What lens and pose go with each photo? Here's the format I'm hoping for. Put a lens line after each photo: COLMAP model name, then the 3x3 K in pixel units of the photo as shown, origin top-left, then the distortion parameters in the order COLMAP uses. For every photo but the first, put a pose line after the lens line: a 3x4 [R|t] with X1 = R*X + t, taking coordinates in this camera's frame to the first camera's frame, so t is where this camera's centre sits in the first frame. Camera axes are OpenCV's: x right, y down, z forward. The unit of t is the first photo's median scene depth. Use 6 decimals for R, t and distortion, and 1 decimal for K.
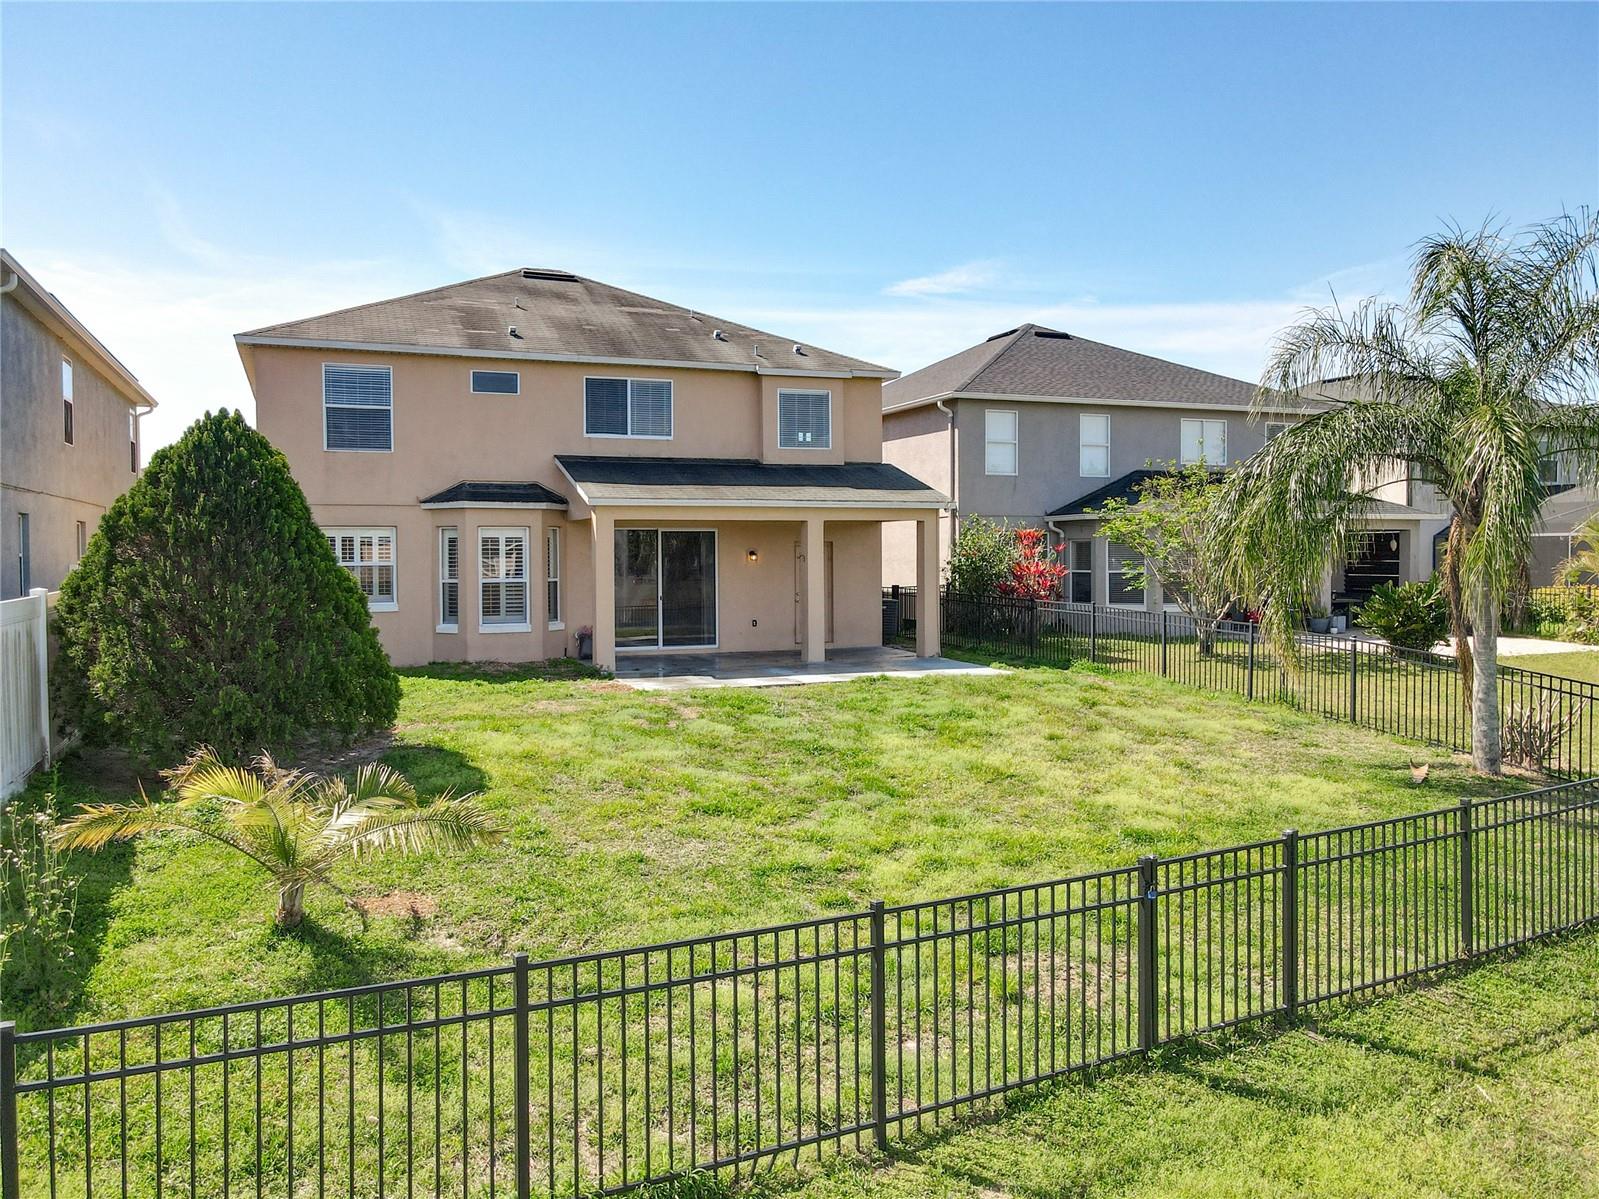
lens RADIAL K [[1118.6, 0, 756.4], [0, 1118.6, 557.0], [0, 0, 1]] dist [0.003975, 0.000364]
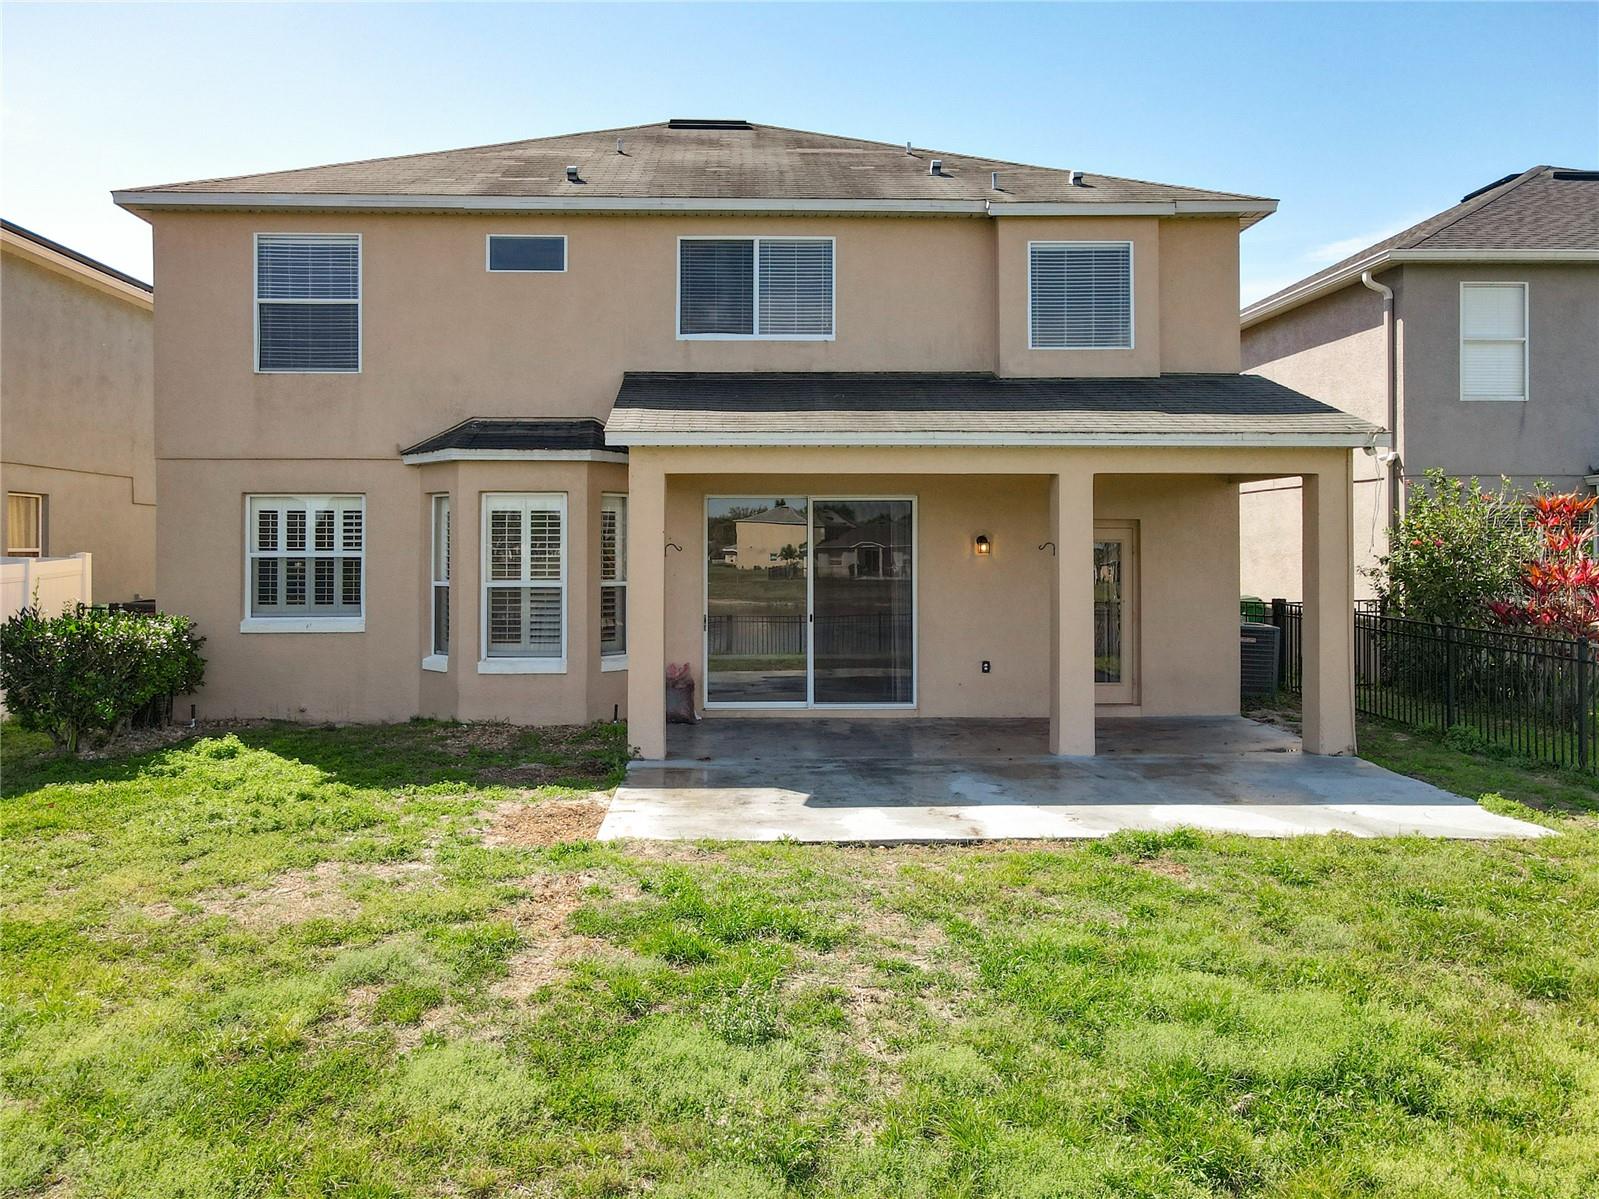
lens RADIAL K [[1123.3, 0, 782.6], [0, 1123.3, 530.9], [0, 0, 1]] dist [0.007294, 0.002547]
pose [[0.944063, -0.000432, -0.329764, 0.091204], [-0.005898, 0.999817, -0.018195, 0.002909], [0.329712, 0.019122, 0.943888, 0.461175]]
